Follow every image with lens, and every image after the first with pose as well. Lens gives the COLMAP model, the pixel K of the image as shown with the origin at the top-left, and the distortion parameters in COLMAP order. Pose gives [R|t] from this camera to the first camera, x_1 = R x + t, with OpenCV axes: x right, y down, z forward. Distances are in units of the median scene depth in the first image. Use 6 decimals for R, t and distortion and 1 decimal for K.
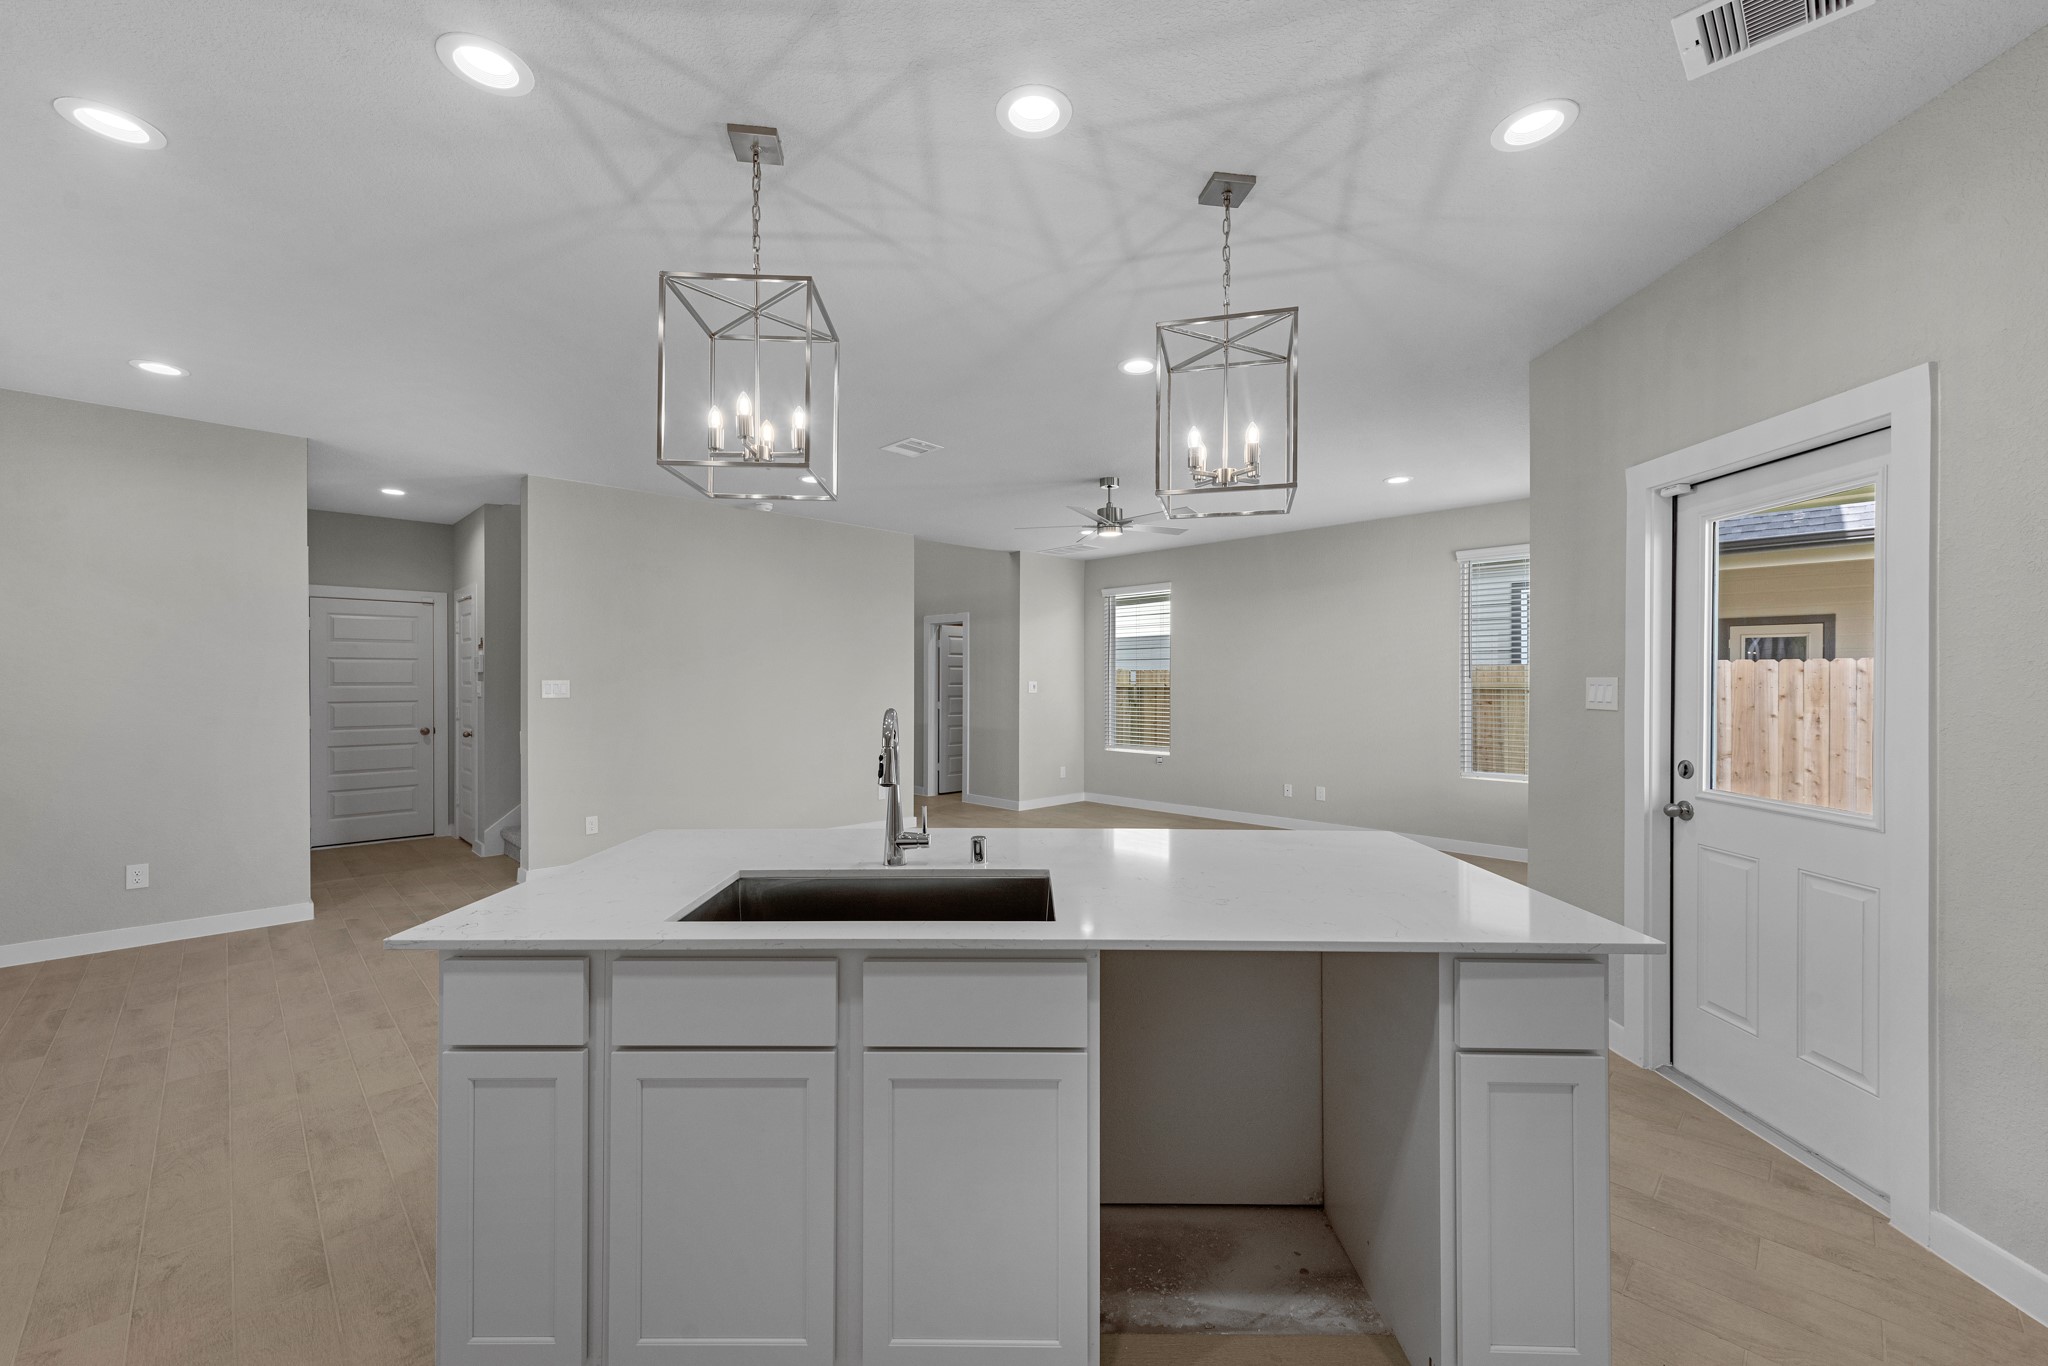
lens RADIAL K [[814.9, 0, 1018.8], [0, 814.9, 683.4], [0, 0, 1]] dist [0.009576, -0.000024]
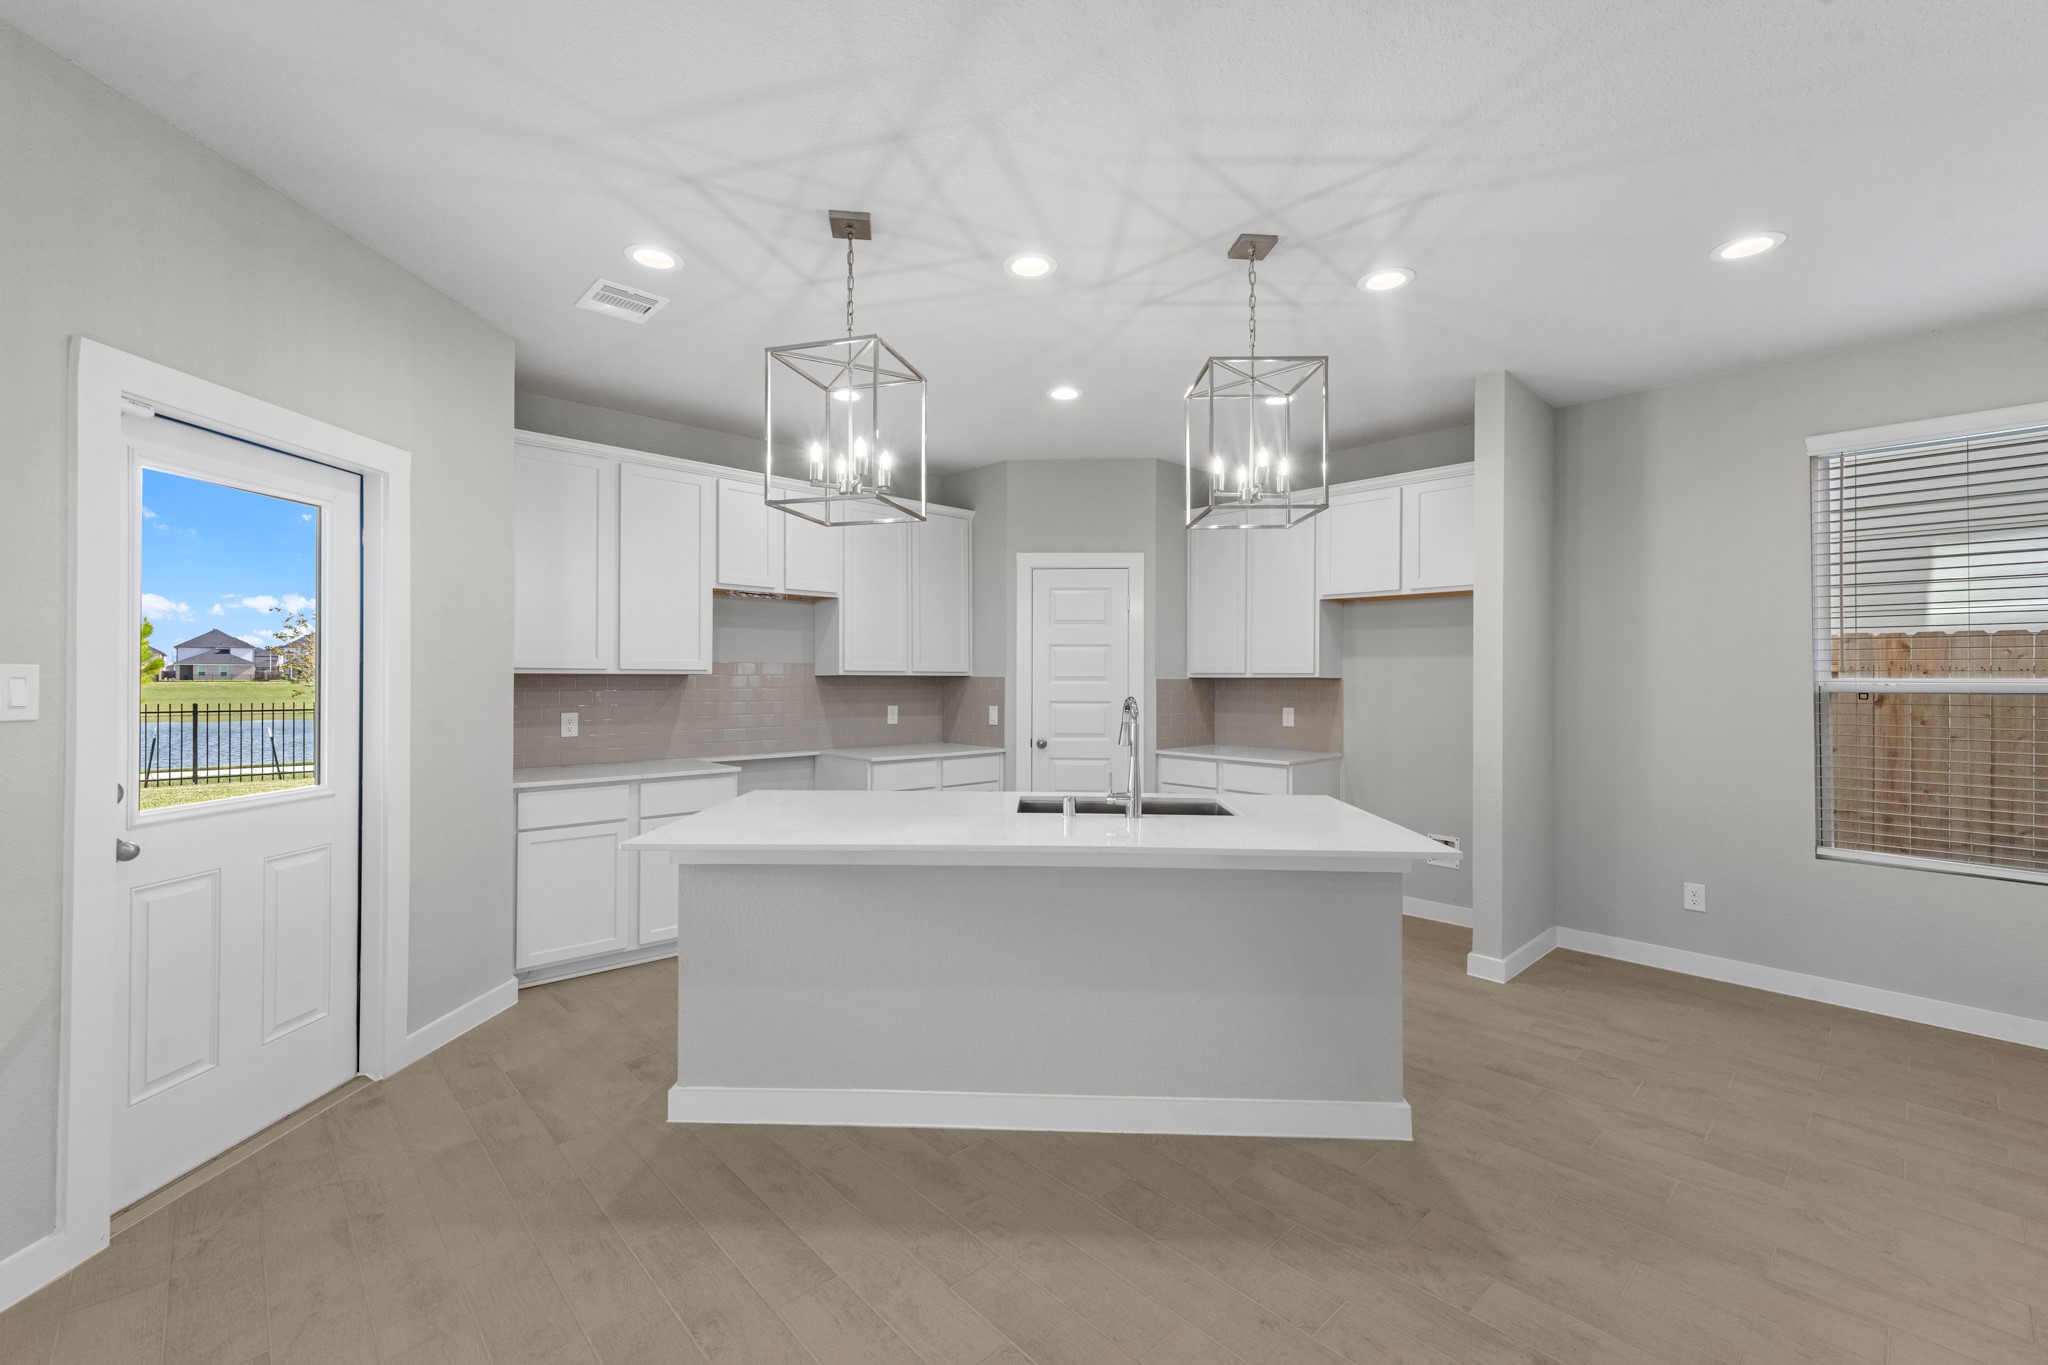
lens RADIAL K [[845.3, 0, 1021.4], [0, 845.3, 672.9], [0, 0, 1]] dist [0.008220, -0.000339]
pose [[-0.999838, -0.005064, 0.017298, 0.001461], [-0.005118, 0.999982, -0.003051, -0.001621], [-0.017282, -0.003139, -0.999846, 0.857605]]
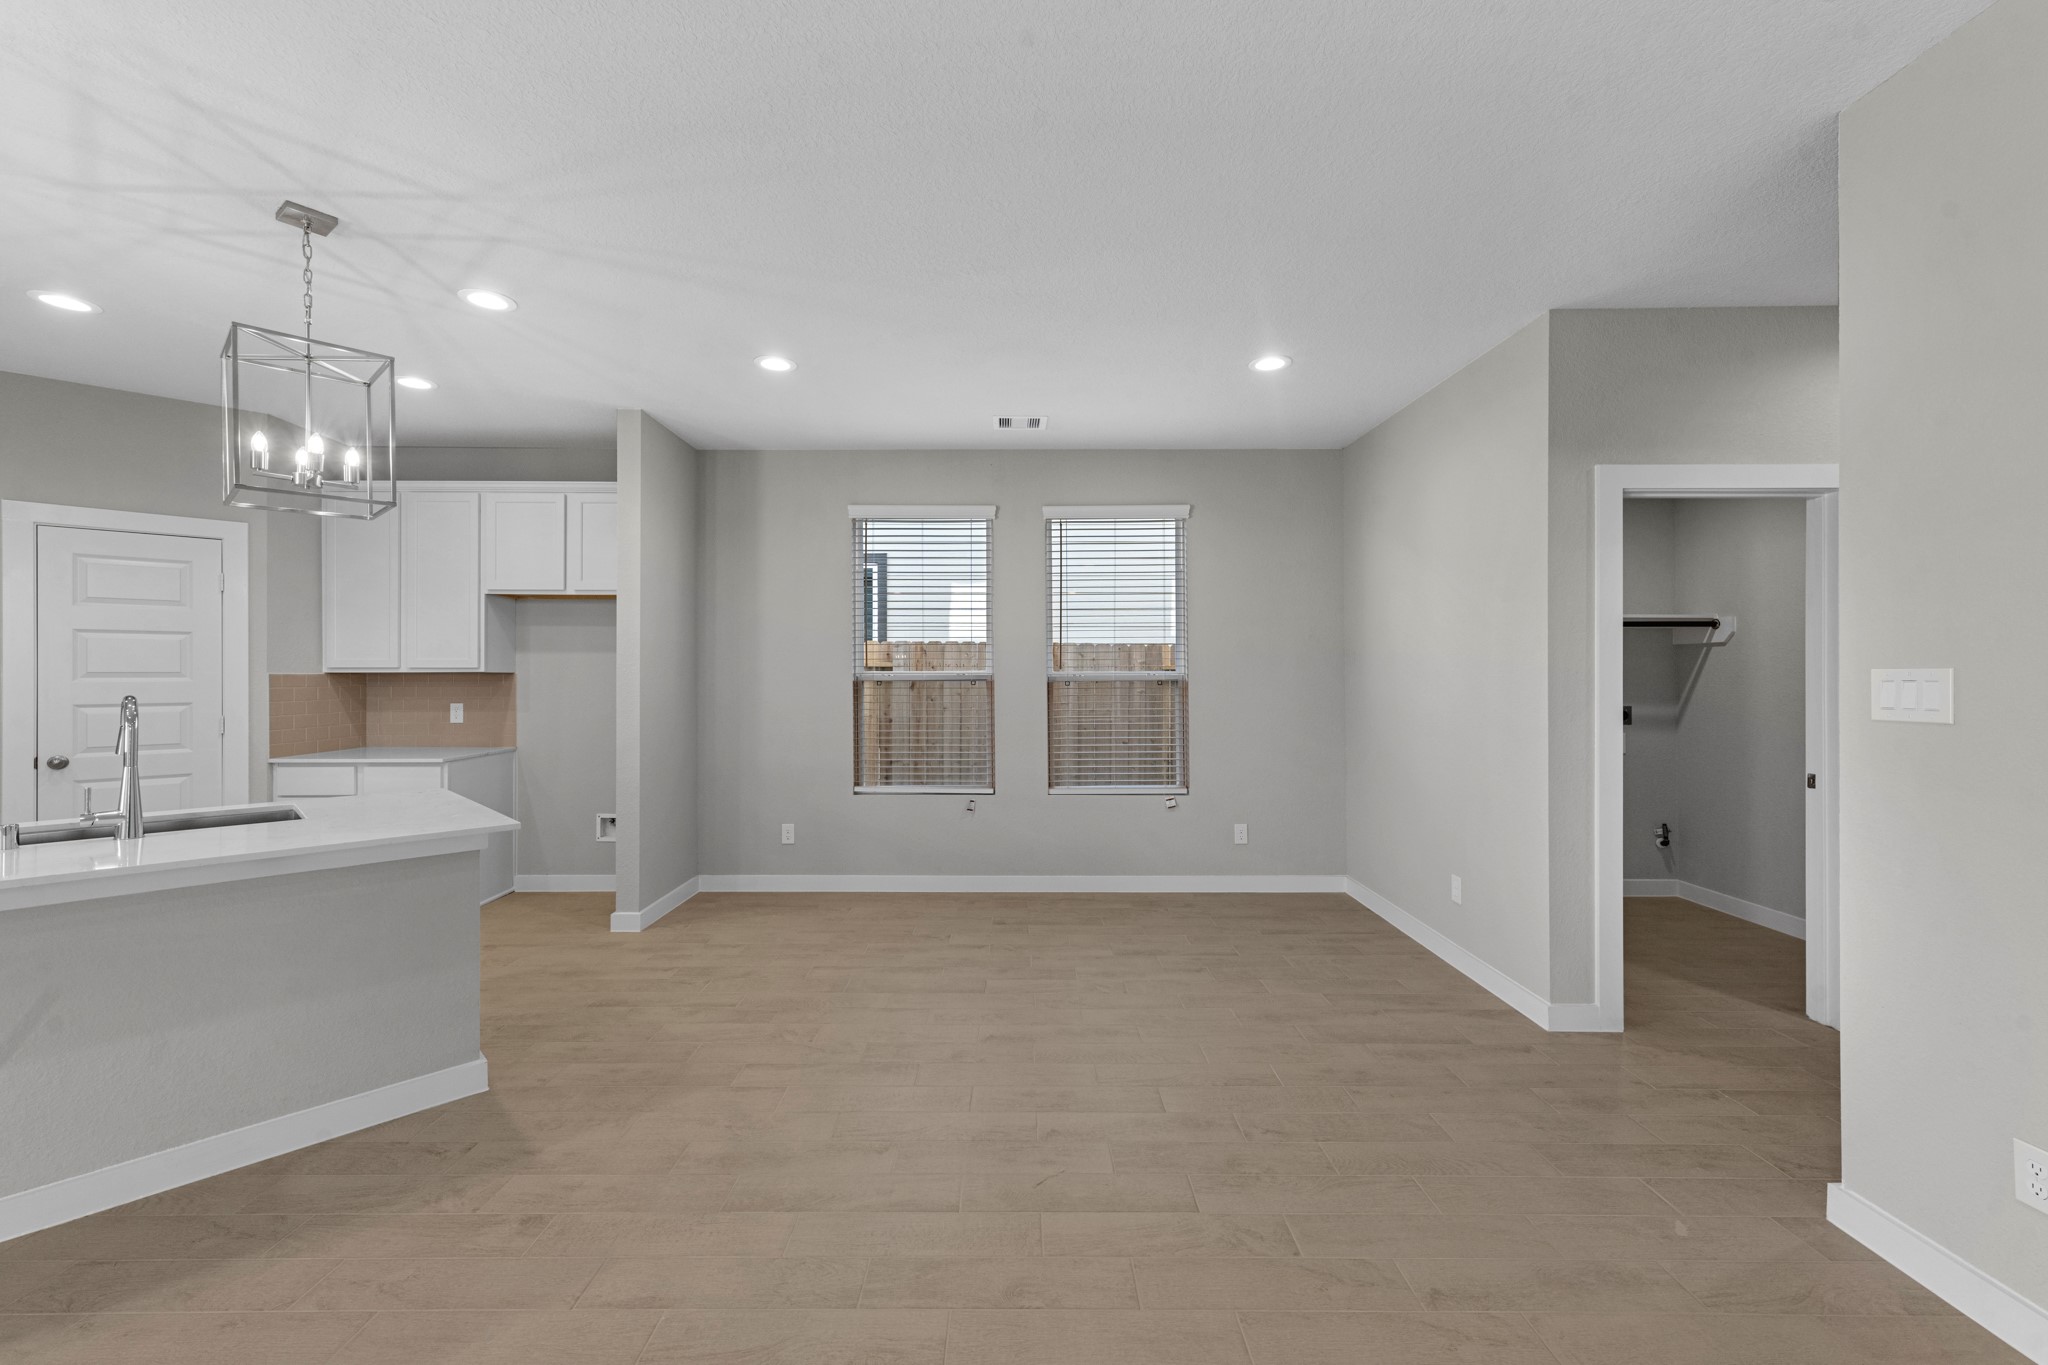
lens RADIAL K [[812.0, 0, 1021.3], [0, 812.0, 672.7], [0, 0, 1]] dist [0.006849, -0.000243]
pose [[-0.692937, -0.000694, -0.720997, -0.069802], [-0.001726, 0.999998, 0.000697, -0.002069], [0.720996, 0.001727, -0.692937, 0.958401]]
